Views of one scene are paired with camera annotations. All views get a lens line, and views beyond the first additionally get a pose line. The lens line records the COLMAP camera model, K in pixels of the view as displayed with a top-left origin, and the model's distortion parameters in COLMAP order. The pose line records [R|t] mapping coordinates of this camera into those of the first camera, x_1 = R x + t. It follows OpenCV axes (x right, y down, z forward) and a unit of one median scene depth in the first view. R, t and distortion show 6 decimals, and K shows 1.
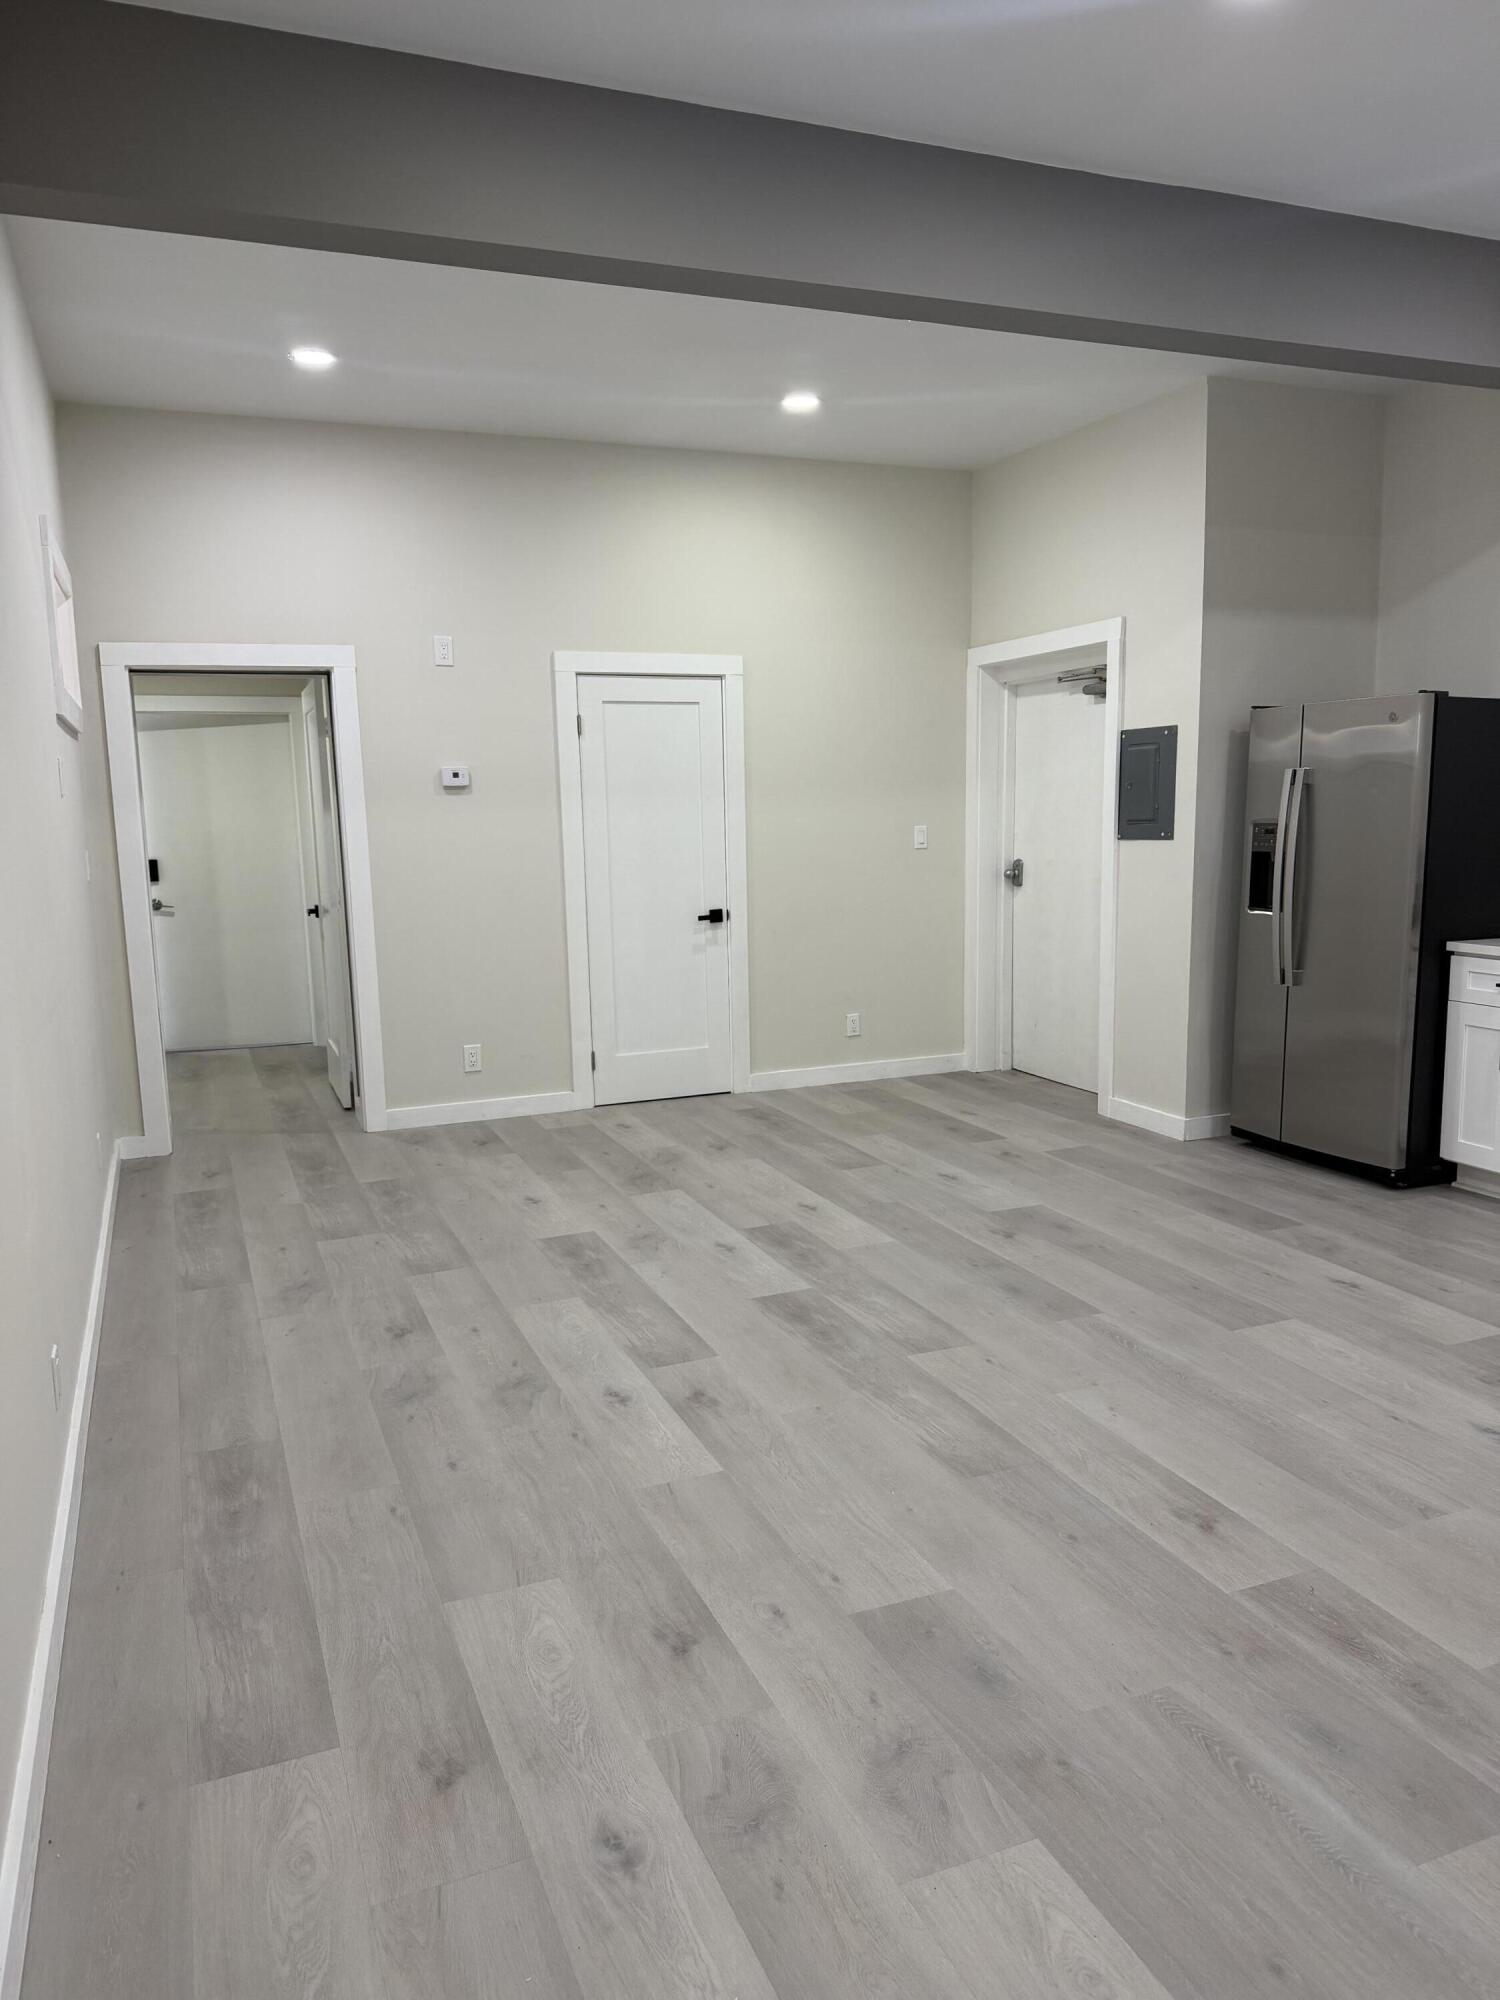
lens RADIAL K [[1406.1, 0, 750.0], [0, 1406.1, 1000.0], [0, 0, 1]] dist [0.040939, -0.000626]
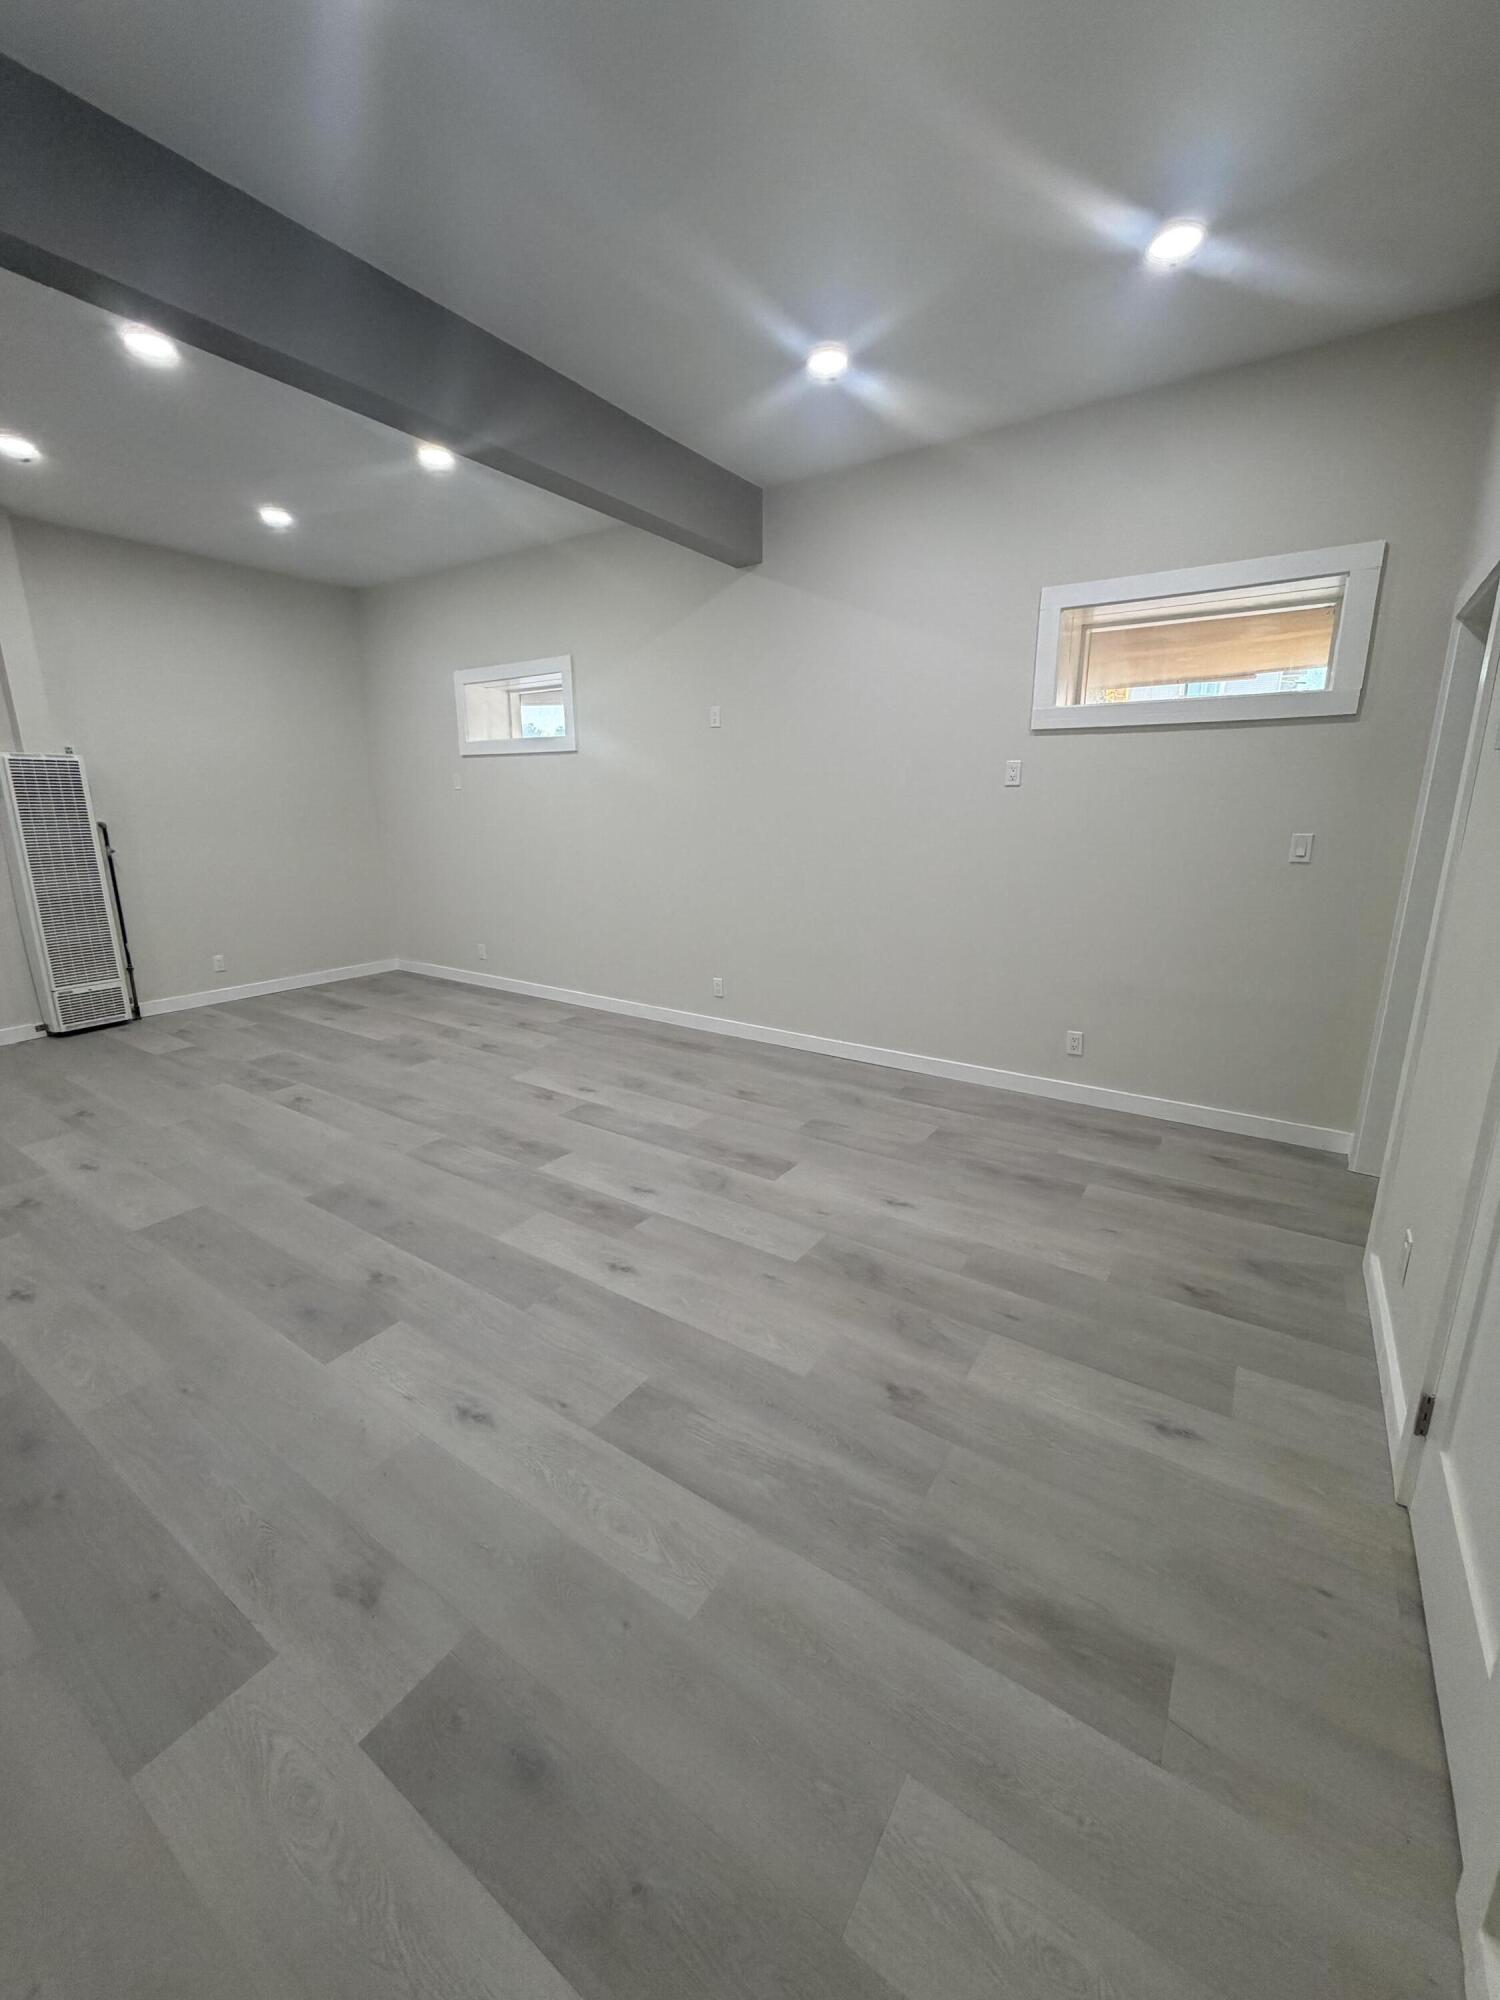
lens RADIAL K [[804.7, 0, 750.0], [0, 804.7, 1000.0], [0, 0, 1]] dist [0.000761, 0.000265]
pose [[-0.833063, 0.155195, -0.530961, 0.245342], [-0.057501, 0.930345, 0.362148, -0.222144], [0.550181, 0.332223, -0.766113, 1.571285]]
